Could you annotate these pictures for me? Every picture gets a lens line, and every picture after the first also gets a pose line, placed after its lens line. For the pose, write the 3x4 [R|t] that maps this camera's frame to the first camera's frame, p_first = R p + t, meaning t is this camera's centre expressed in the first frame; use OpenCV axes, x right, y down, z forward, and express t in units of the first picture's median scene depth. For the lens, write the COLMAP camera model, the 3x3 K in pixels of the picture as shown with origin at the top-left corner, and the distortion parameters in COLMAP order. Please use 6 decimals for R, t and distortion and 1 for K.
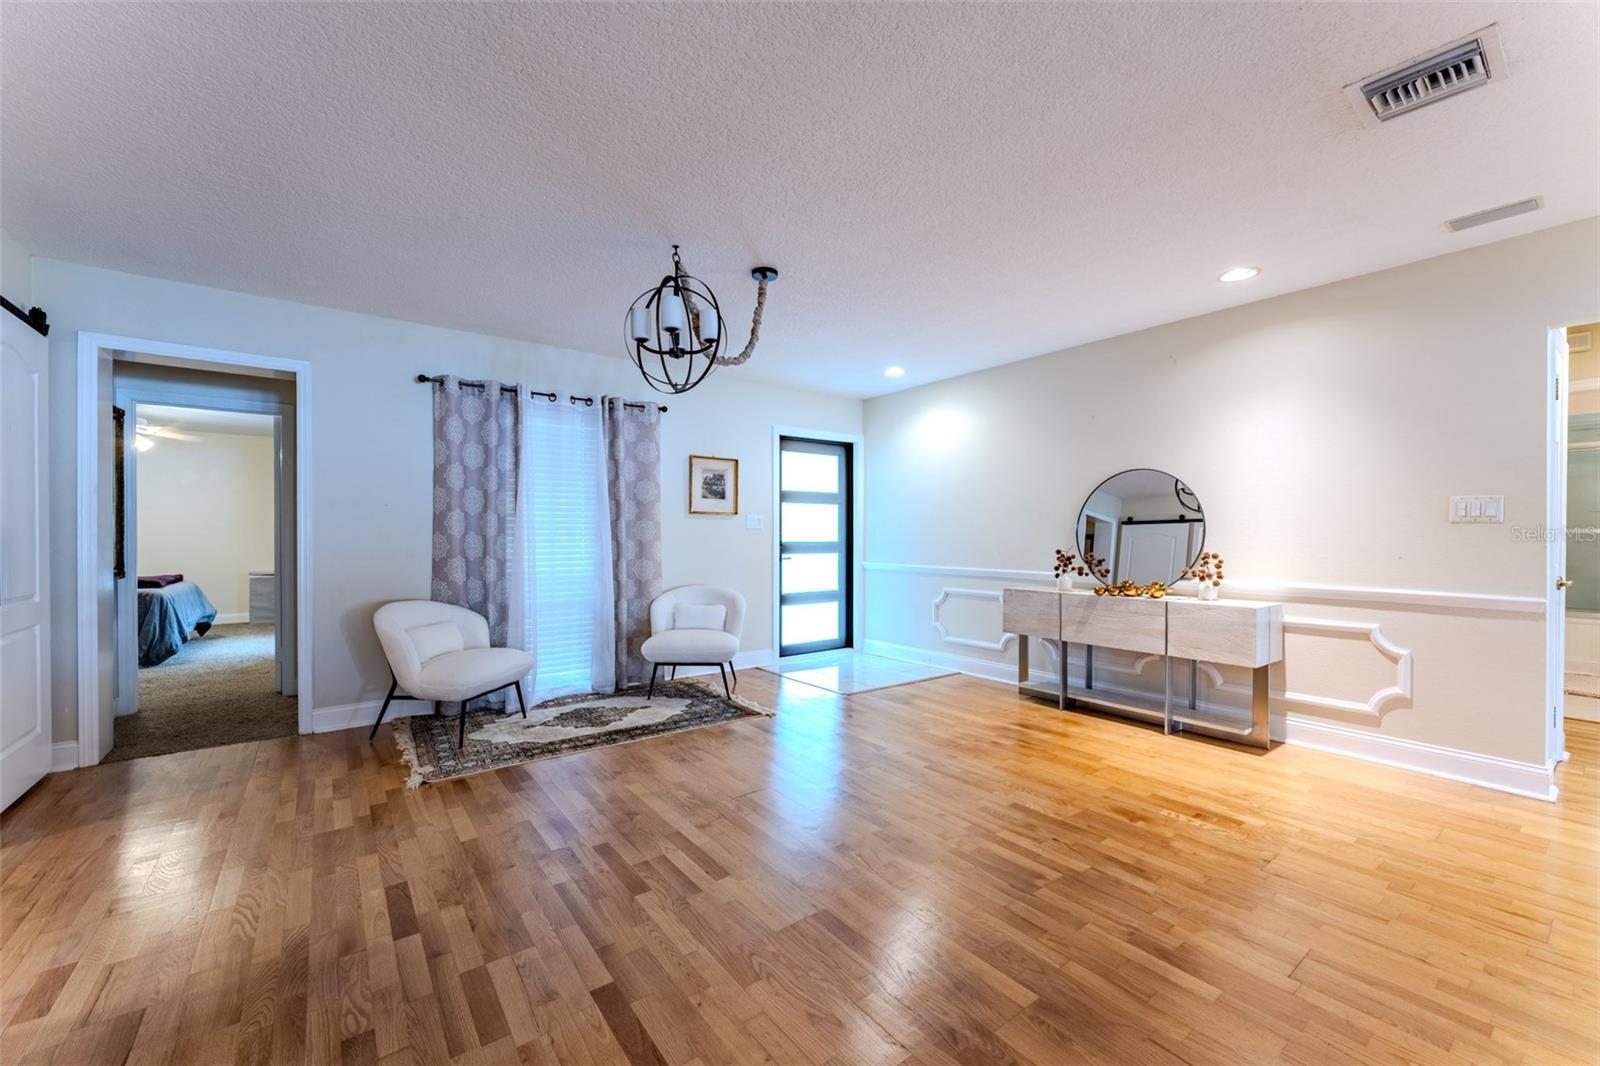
lens RADIAL K [[635.7, 0, 817.2], [0, 635.7, 534.3], [0, 0, 1]] dist [0.000134, 0.000016]
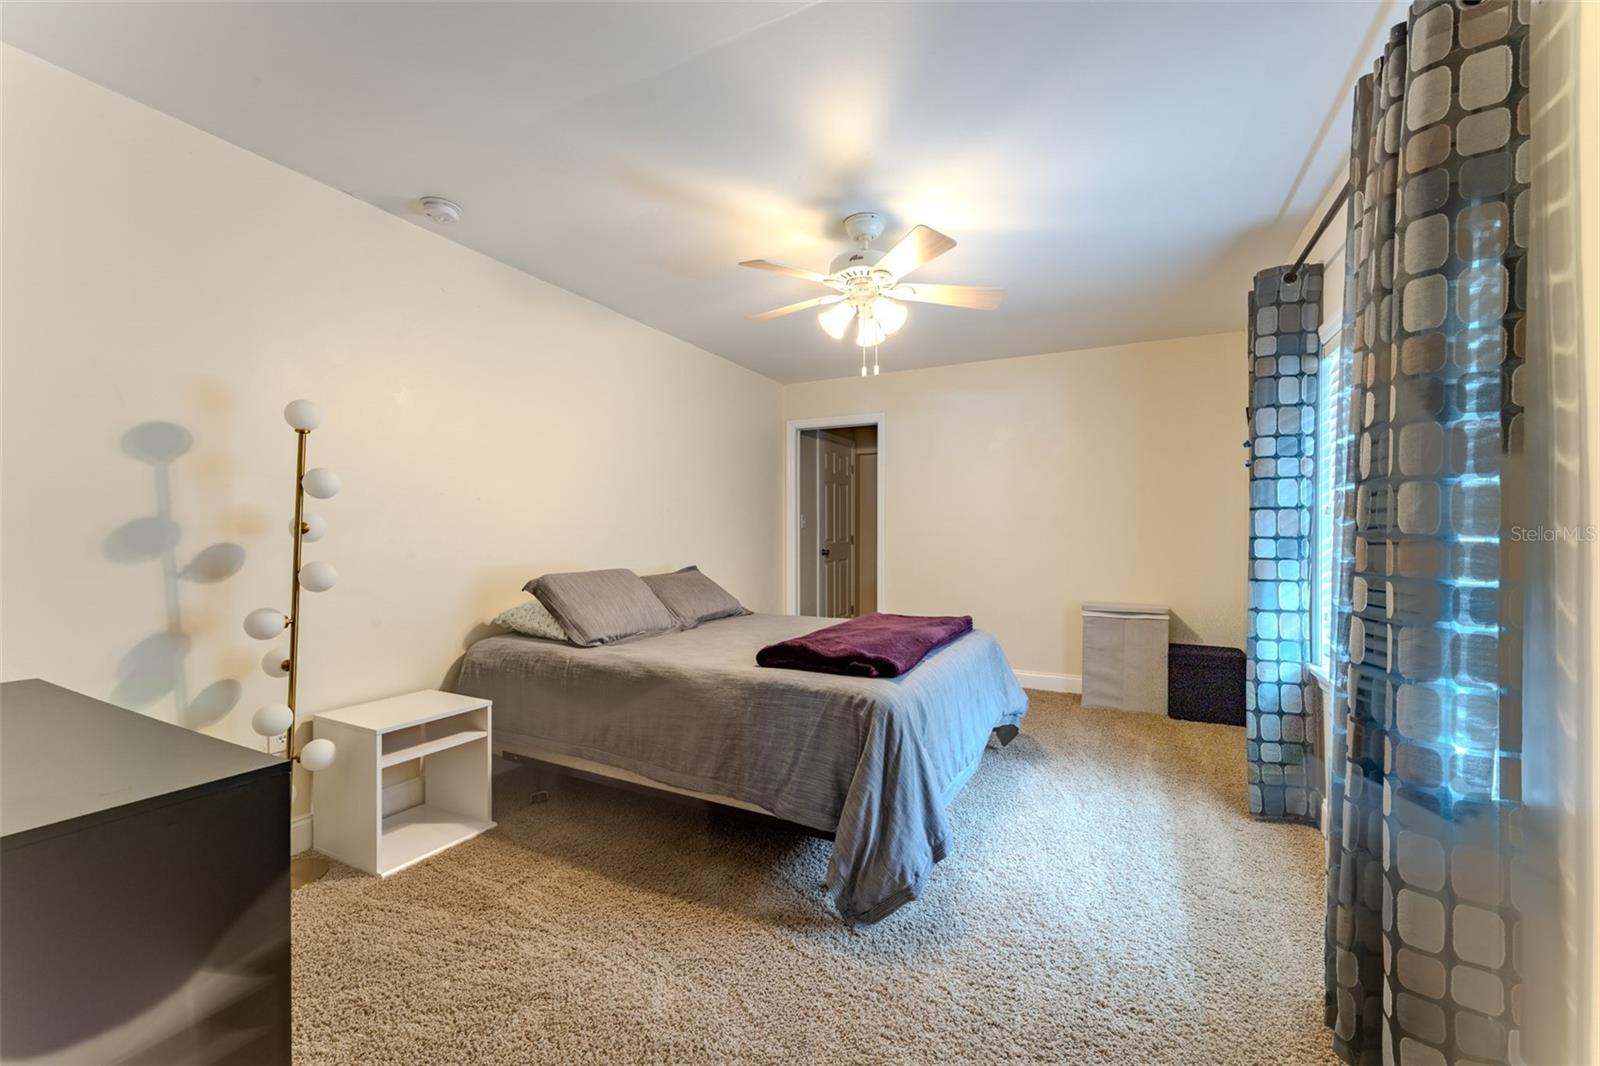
lens RADIAL K [[635.7, 0, 800.2], [0, 635.7, 532.9], [0, 0, 1]] dist [0.000134, 0.000016]
pose [[0.427378, 0.005269, -0.904058, -0.738016], [-0.005432, 0.999980, 0.003260, 0.001763], [0.904057, 0.003518, 0.427398, 0.802712]]
